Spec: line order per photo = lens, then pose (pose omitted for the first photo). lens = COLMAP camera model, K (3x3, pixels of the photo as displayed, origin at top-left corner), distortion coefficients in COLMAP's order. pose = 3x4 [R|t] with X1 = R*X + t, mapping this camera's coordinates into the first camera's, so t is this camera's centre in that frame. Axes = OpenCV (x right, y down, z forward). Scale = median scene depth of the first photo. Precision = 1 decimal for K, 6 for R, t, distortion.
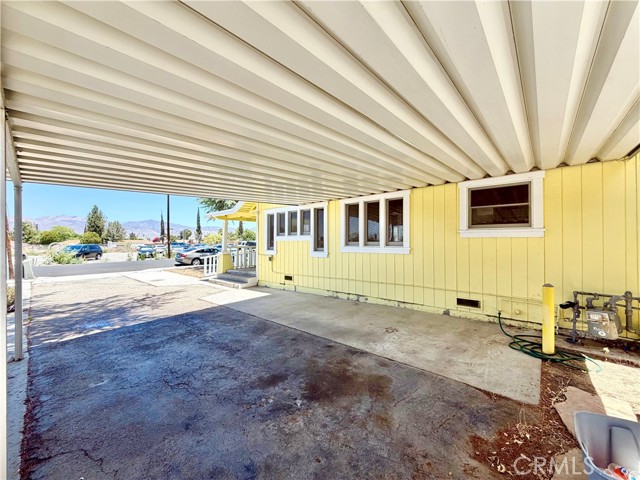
lens RADIAL K [[254.8, 0, 318.4], [0, 254.8, 243.4], [0, 0, 1]] dist [0.000265, 0.000325]
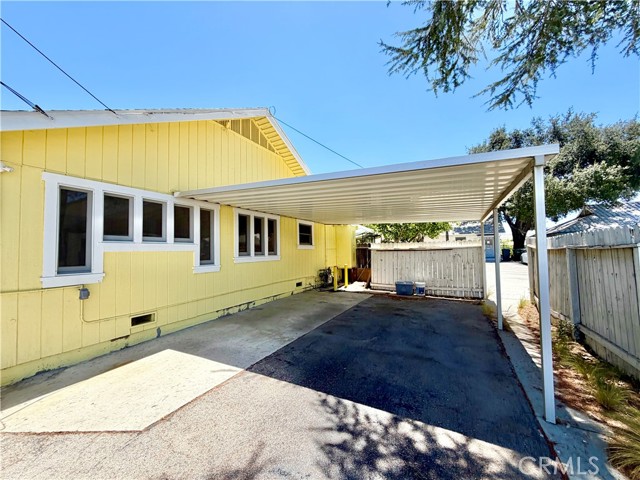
lens RADIAL K [[254.8, 0, 320.6], [0, 254.8, 238.3], [0, 0, 1]] dist [0.000265, 0.000325]
pose [[-0.243298, 0.055665, 0.968353, -0.930745], [0.019825, 0.998429, -0.052413, -0.000462], [-0.969749, 0.006446, -0.244019, 0.954914]]
